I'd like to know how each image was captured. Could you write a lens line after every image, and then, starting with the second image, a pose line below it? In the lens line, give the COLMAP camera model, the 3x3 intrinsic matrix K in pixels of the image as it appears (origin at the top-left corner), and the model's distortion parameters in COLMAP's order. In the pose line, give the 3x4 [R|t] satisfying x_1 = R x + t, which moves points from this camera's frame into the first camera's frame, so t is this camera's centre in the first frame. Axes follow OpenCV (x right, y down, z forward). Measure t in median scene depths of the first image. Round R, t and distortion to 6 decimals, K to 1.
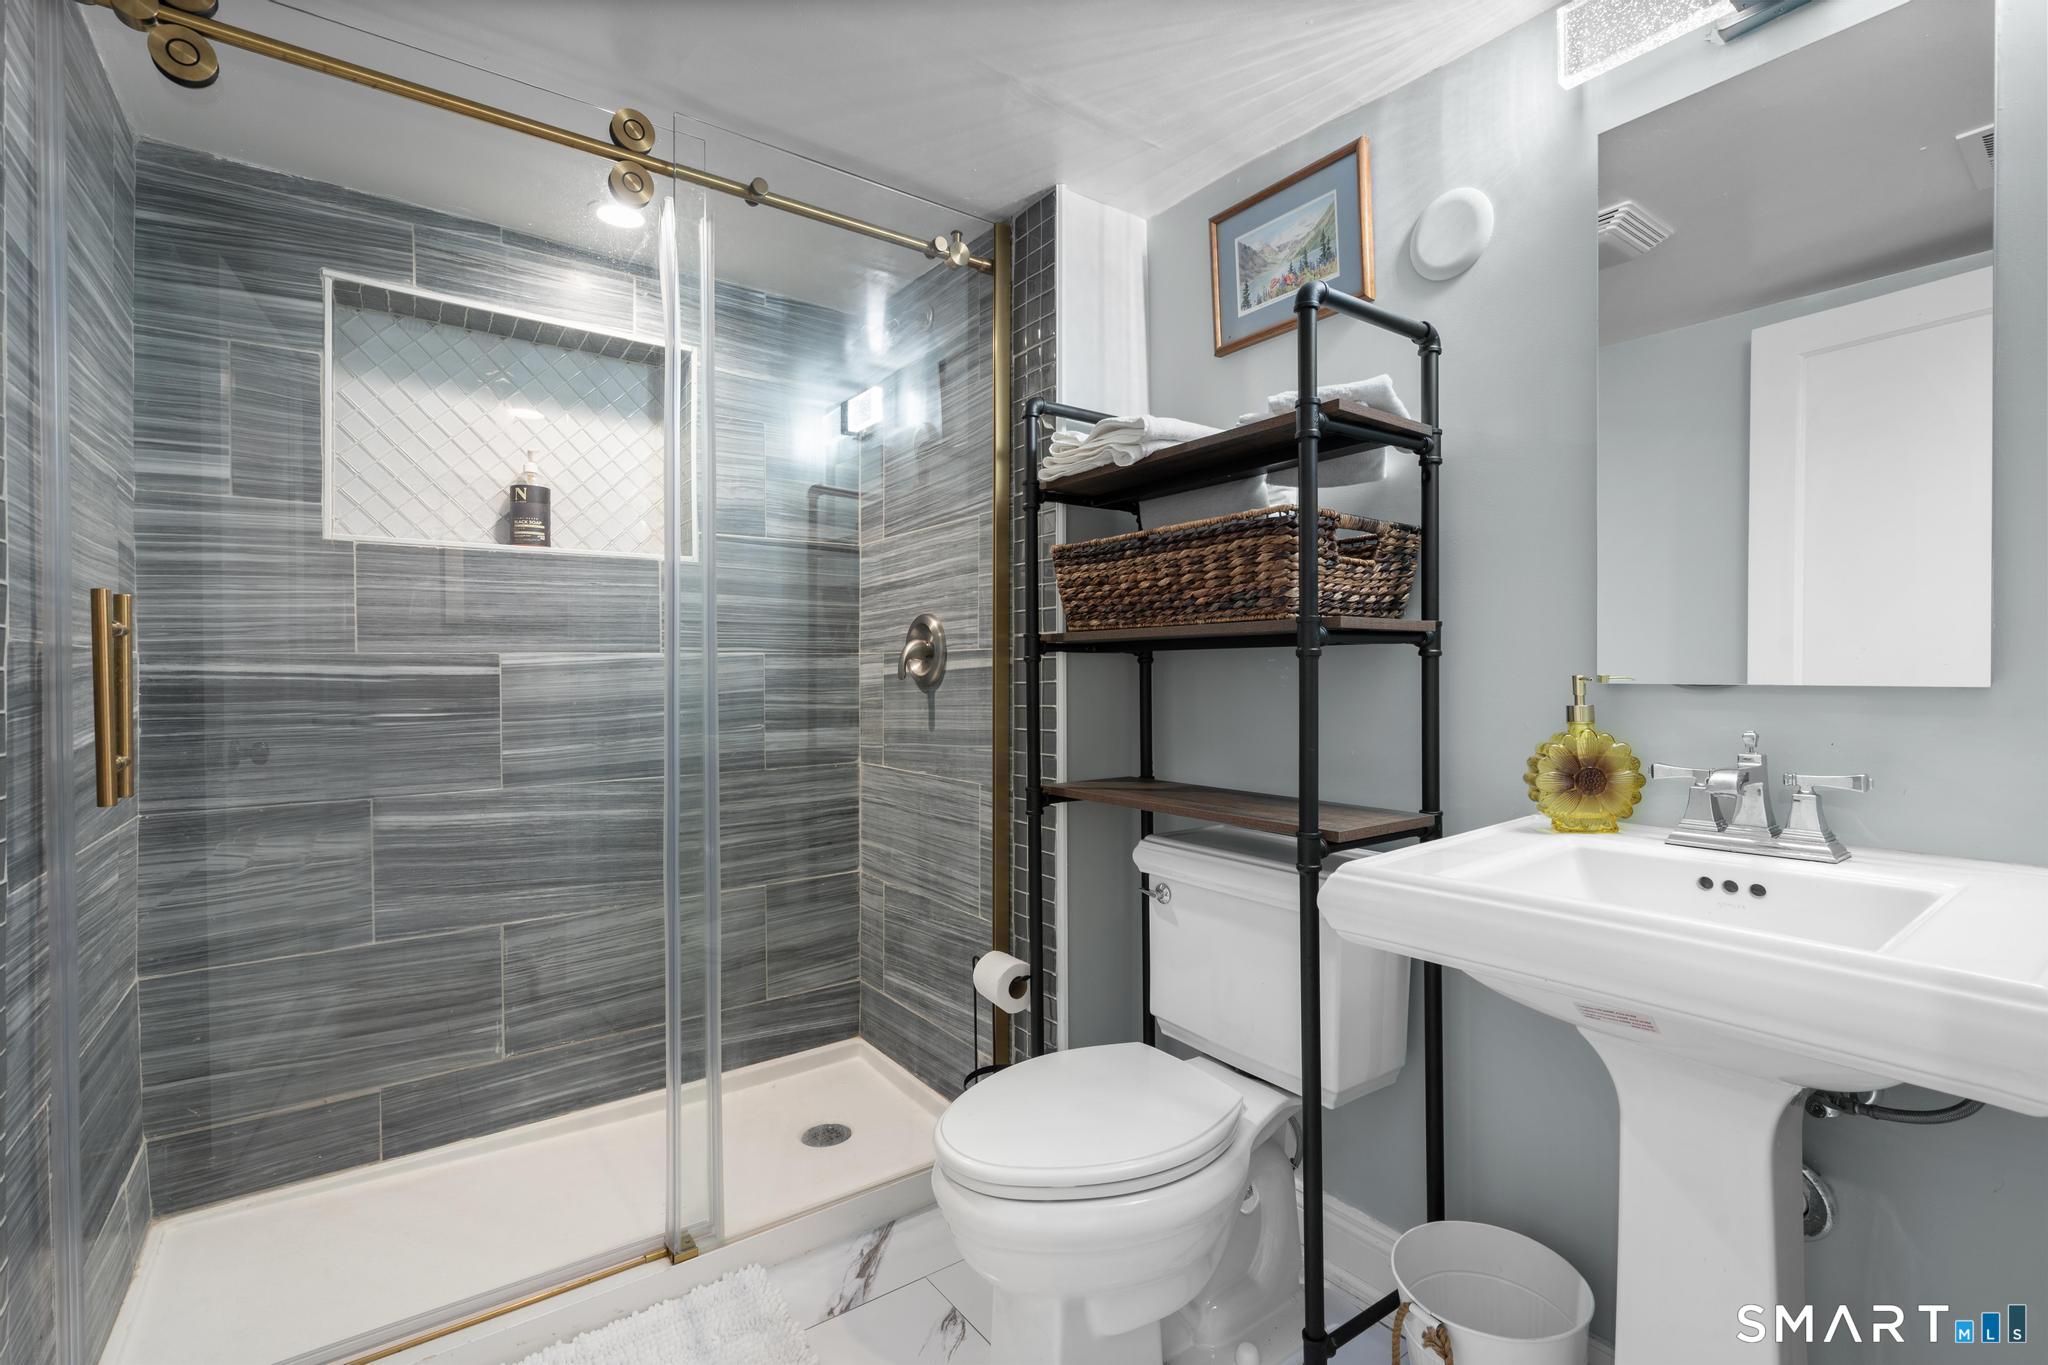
lens RADIAL K [[918.2, 0, 1024.0], [0, 918.2, 682.5], [0, 0, 1]] dist [-0.008198, 0.004130]
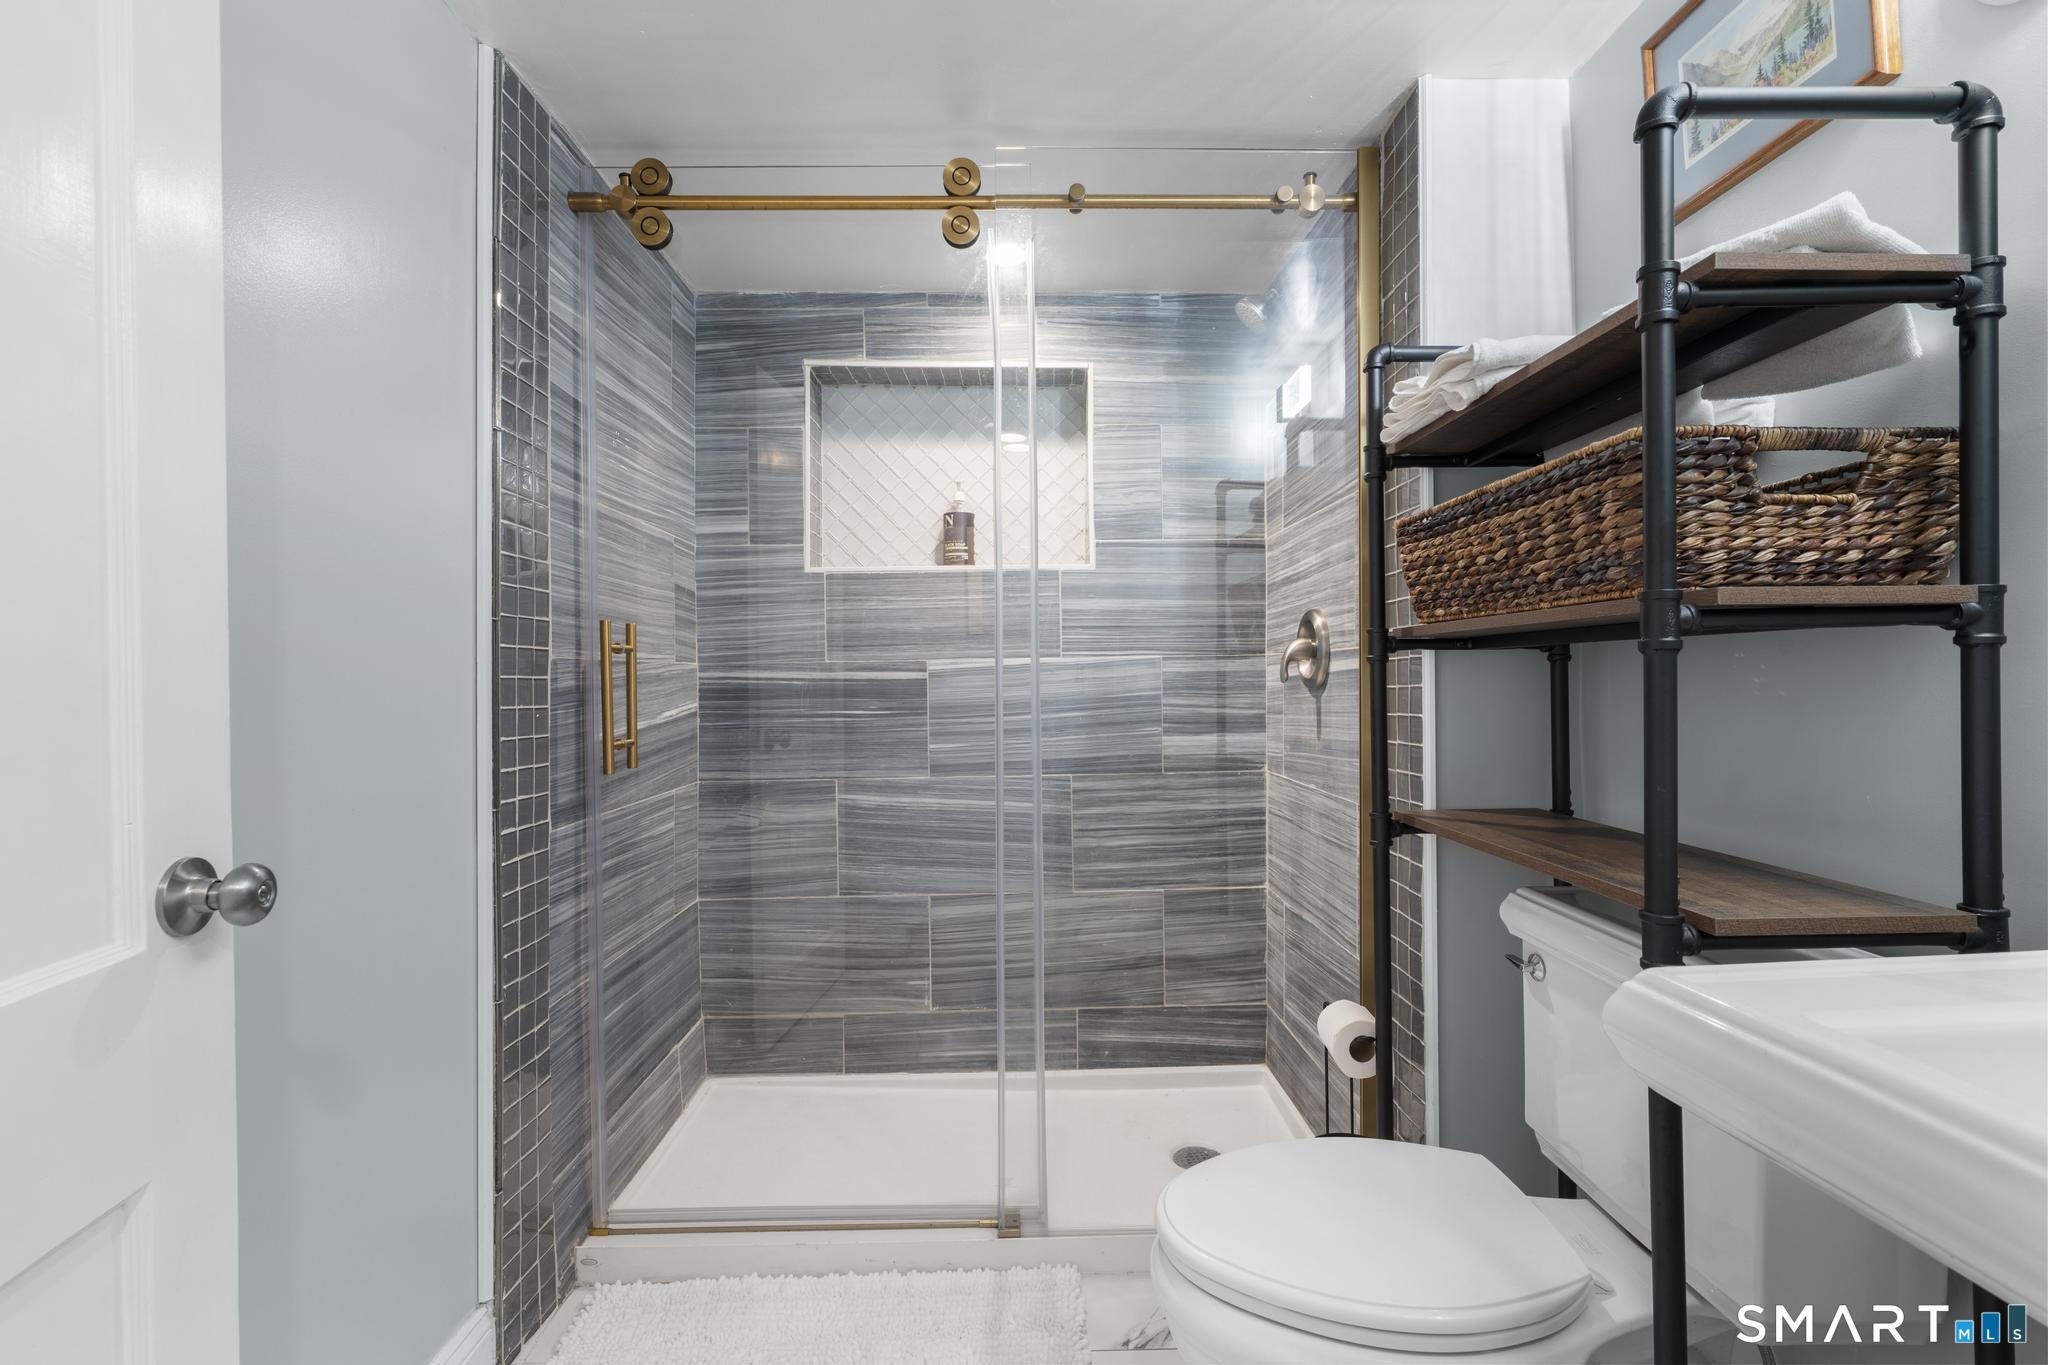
lens RADIAL K [[918.2, 0, 1024.0], [0, 918.2, 682.5], [0, 0, 1]] dist [-0.008198, 0.004130]
pose [[0.821736, -0.000581, -0.569867, 0.201910], [-0.000035, 0.999999, -0.001069, -0.002828], [0.569868, 0.000898, 0.821736, 0.122641]]
